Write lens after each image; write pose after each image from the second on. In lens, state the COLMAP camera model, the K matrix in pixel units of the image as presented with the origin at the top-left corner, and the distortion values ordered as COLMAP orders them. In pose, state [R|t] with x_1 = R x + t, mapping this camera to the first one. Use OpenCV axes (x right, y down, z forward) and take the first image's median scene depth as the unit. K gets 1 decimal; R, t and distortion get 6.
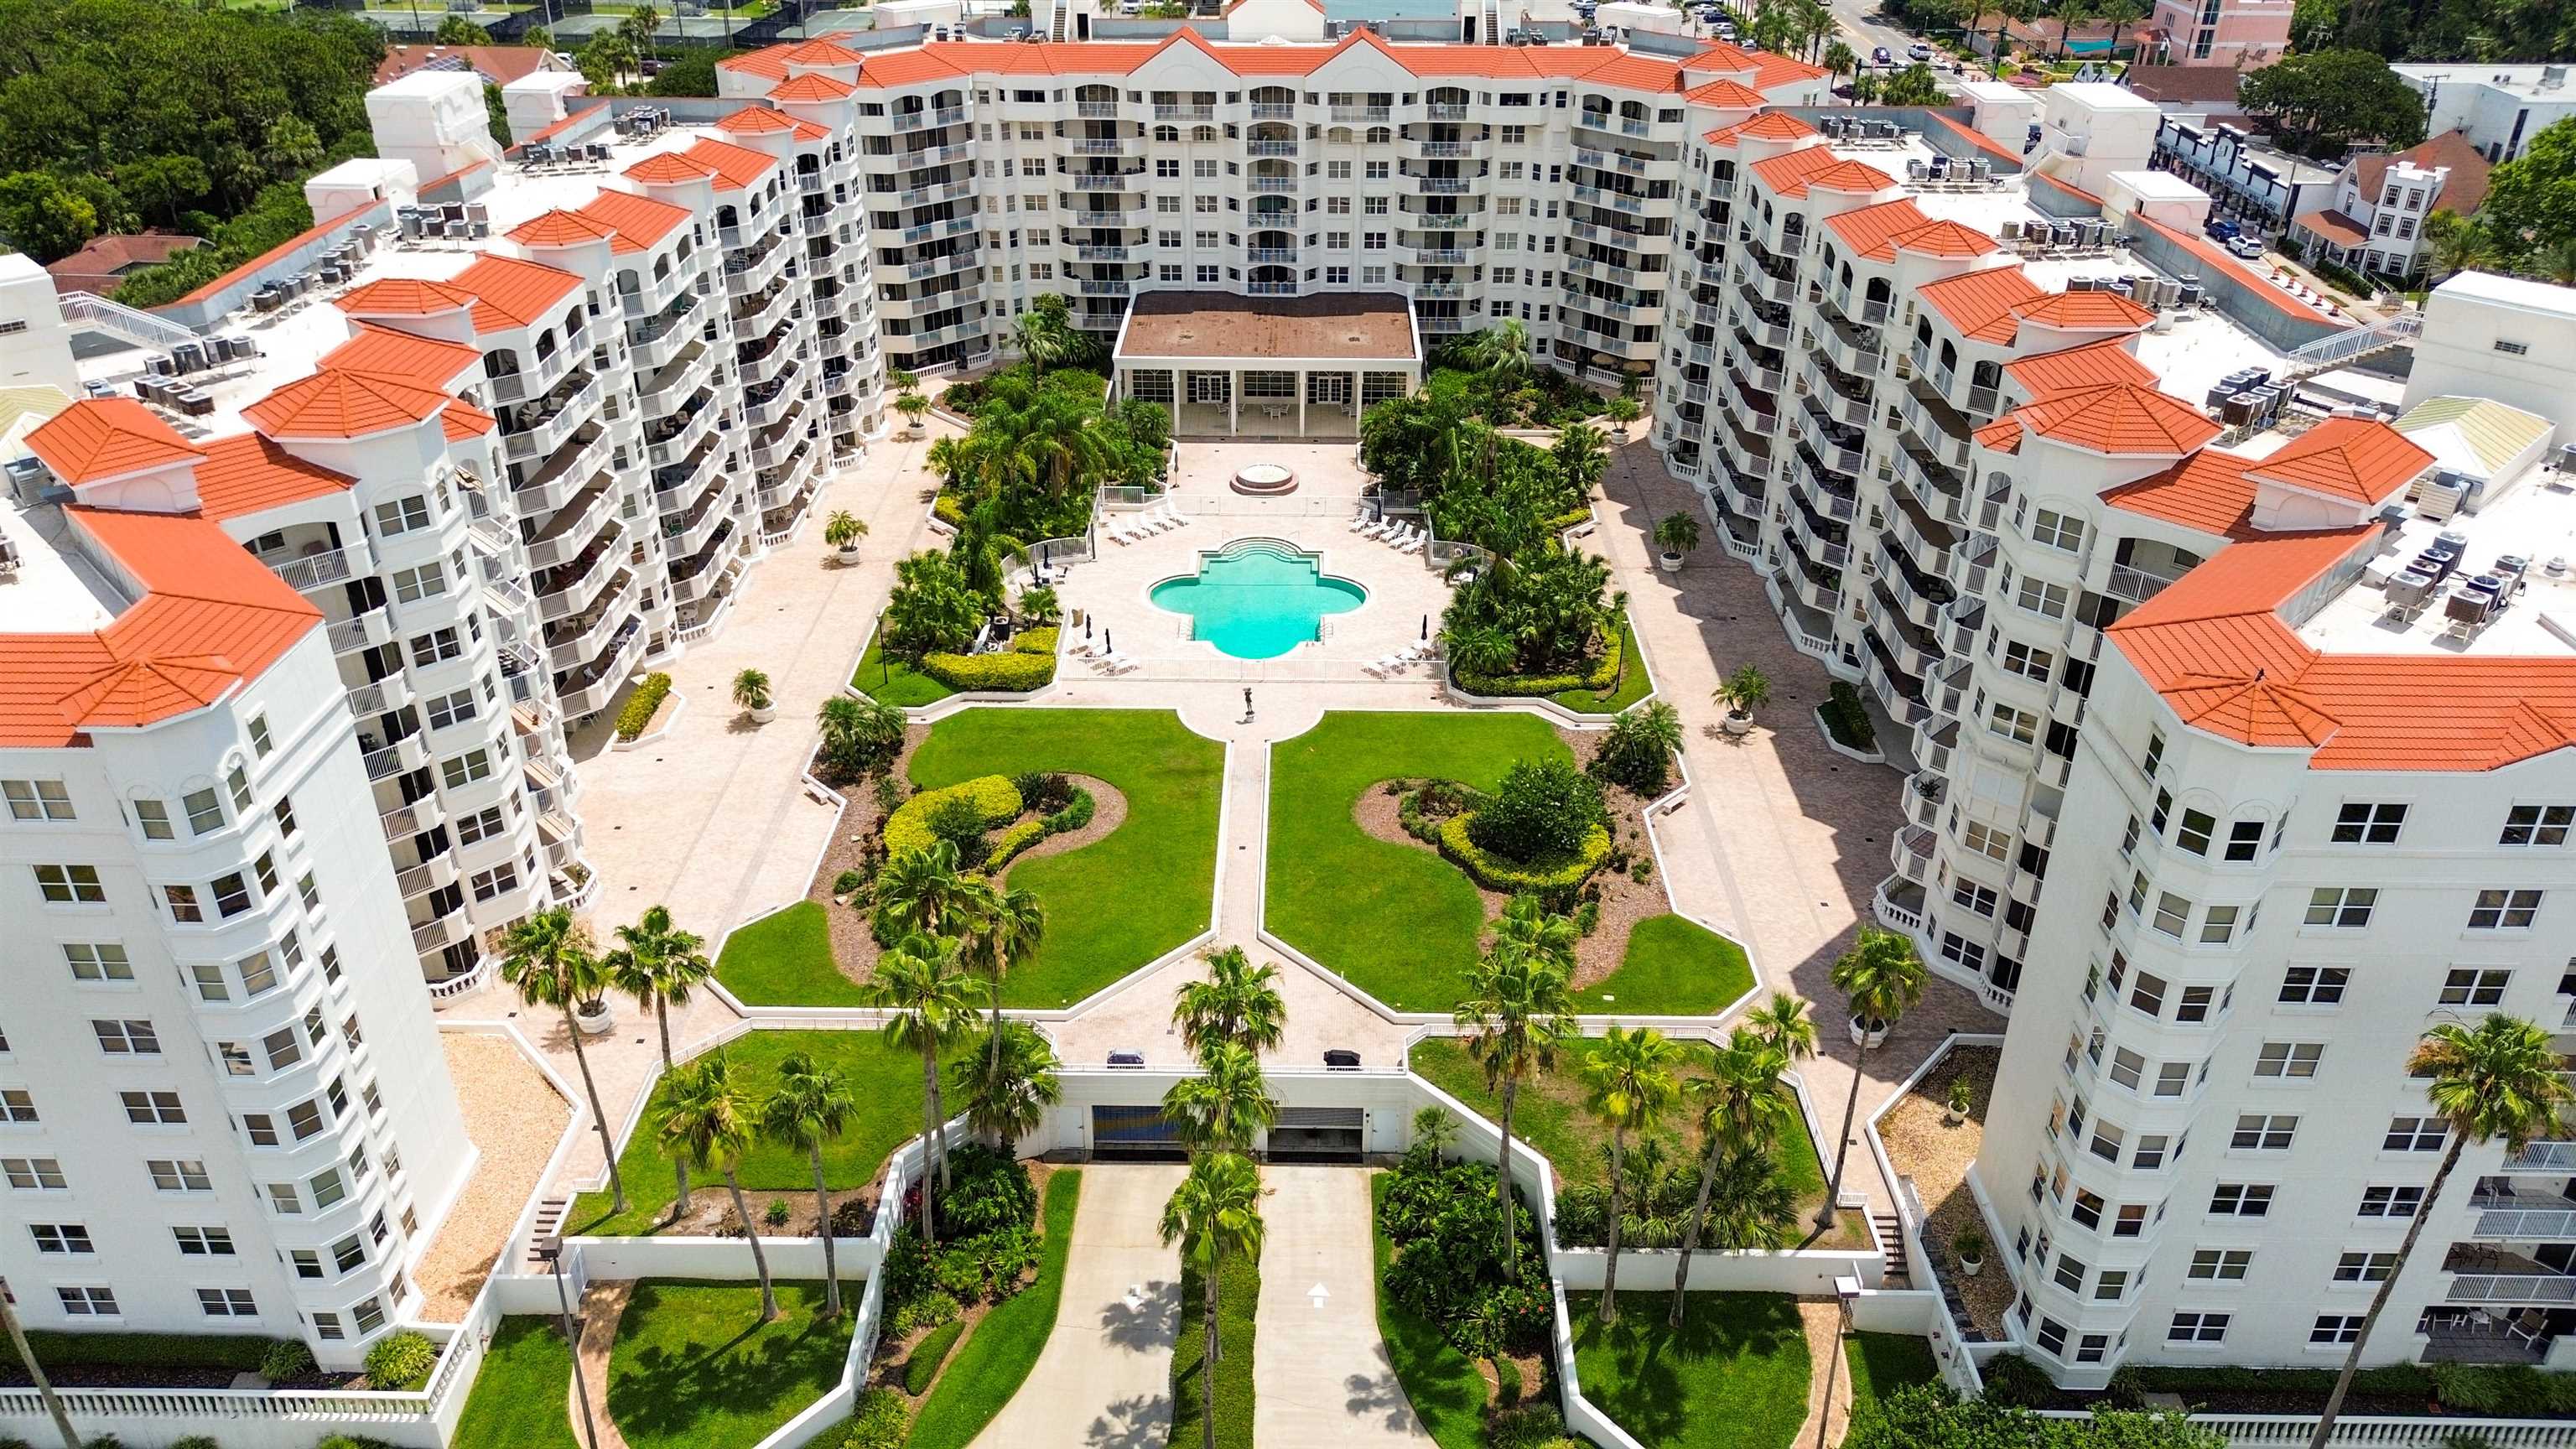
lens RADIAL K [[1813.0, 0, 1280.8], [0, 1813.0, 736.2], [0, 0, 1]] dist [0.089785, -0.104356]
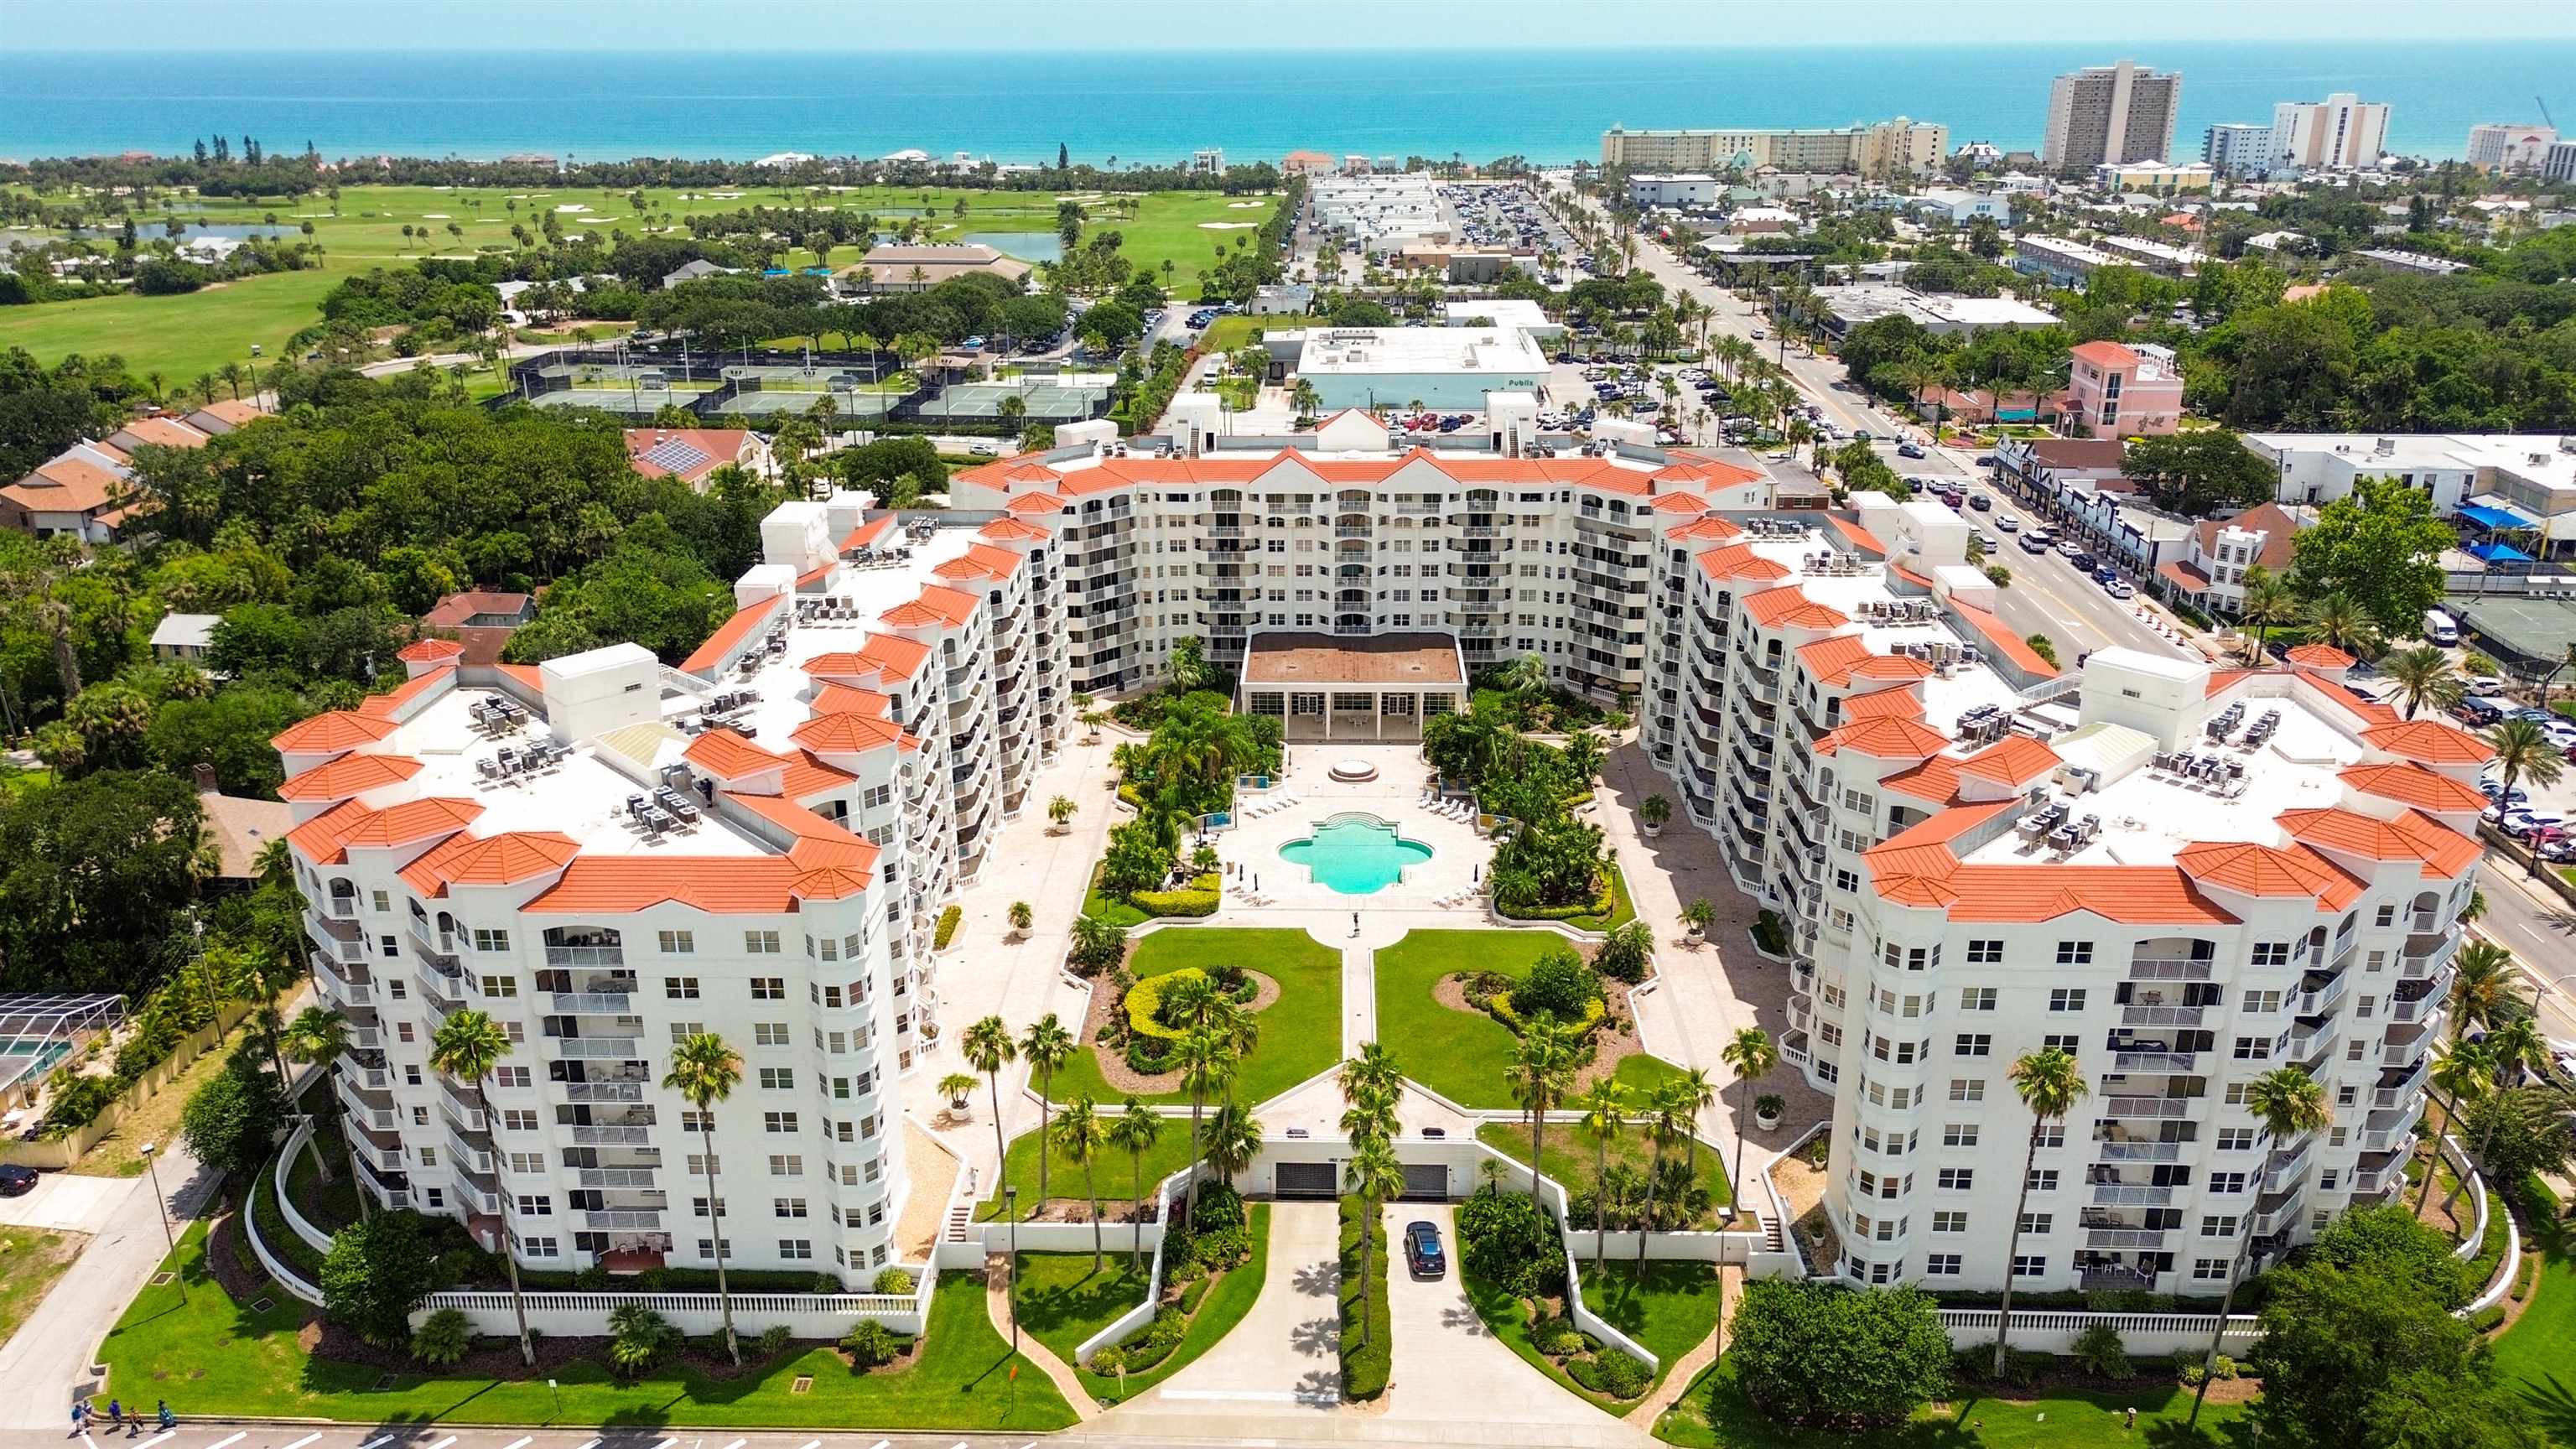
lens RADIAL K [[1851.3, 0, 1282.7], [0, 1851.3, 738.9], [0, 0, 1]] dist [0.100361, -0.117370]
pose [[0.999869, -0.004038, -0.015673, -0.036625], [0.001524, 0.987567, -0.157191, 0.047798], [0.016113, 0.157147, 0.987444, -0.341682]]
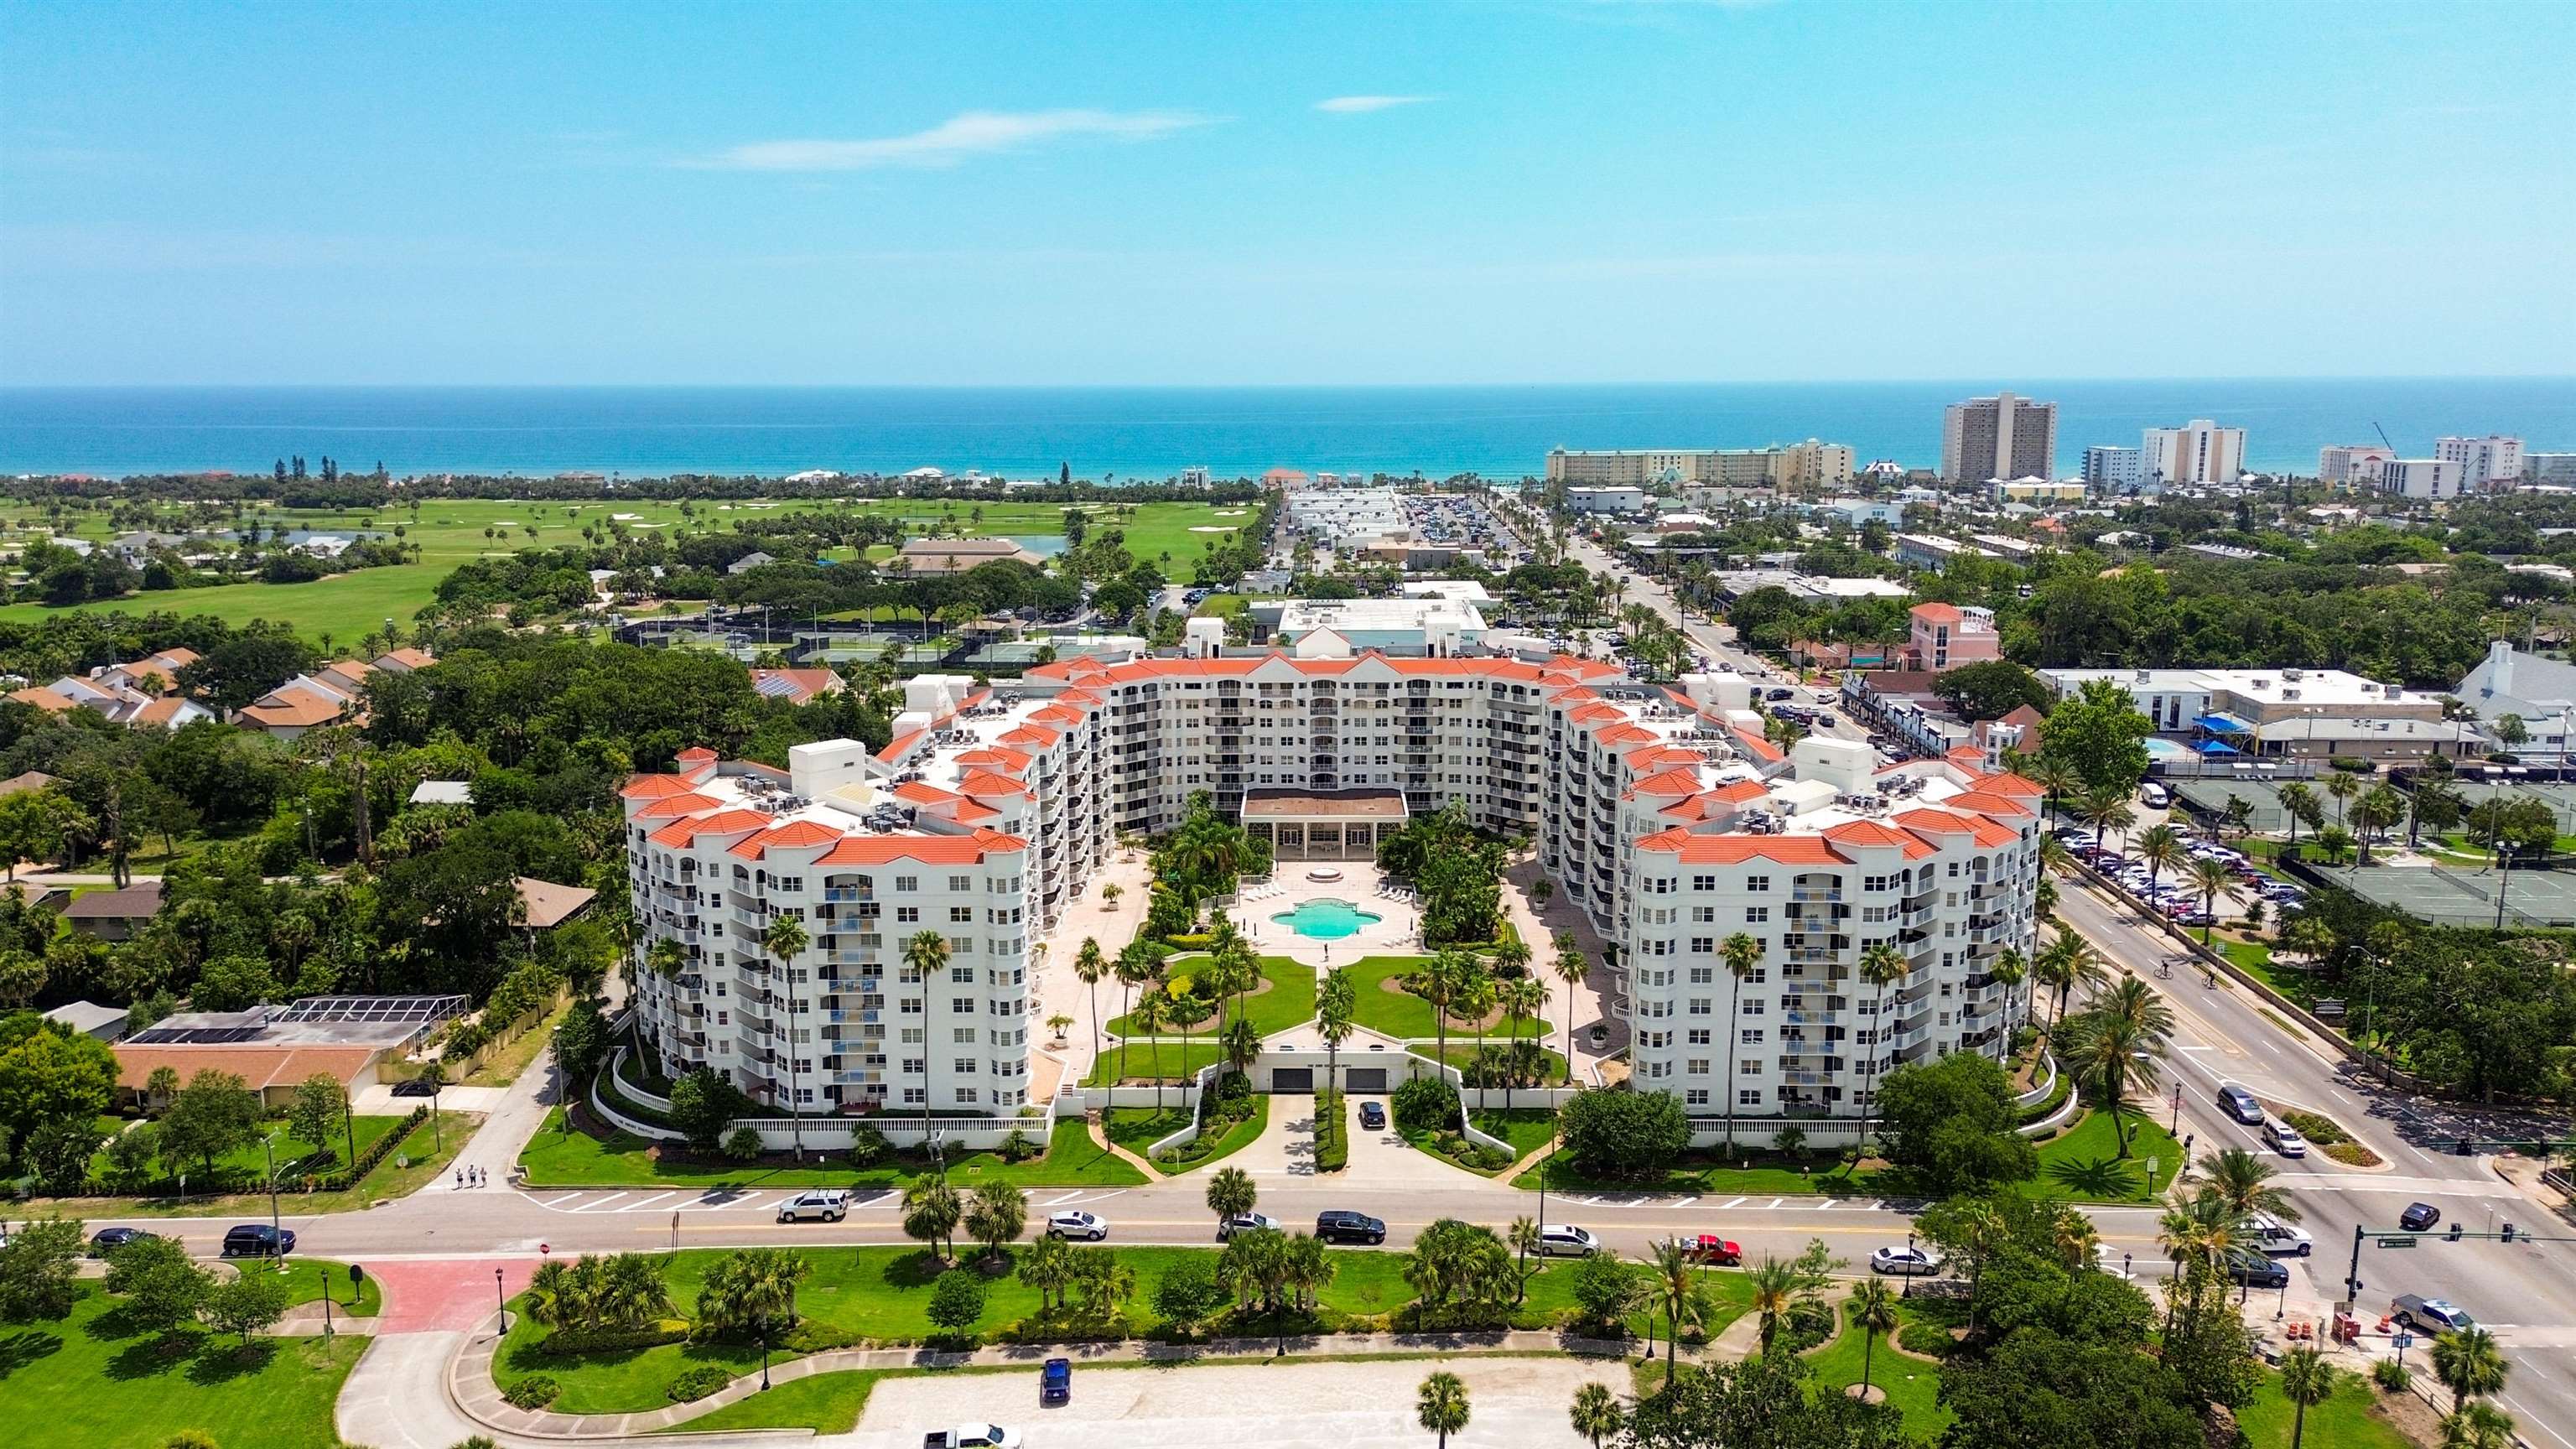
lens RADIAL K [[1852.4, 0, 1283.9], [0, 1852.4, 722.4], [0, 0, 1]] dist [0.152274, -0.259715]
pose [[0.999961, -0.008735, -0.001631, -0.041857], [0.007726, 0.945353, -0.325958, 0.293369], [0.004389, 0.325933, 0.945383, -0.750897]]
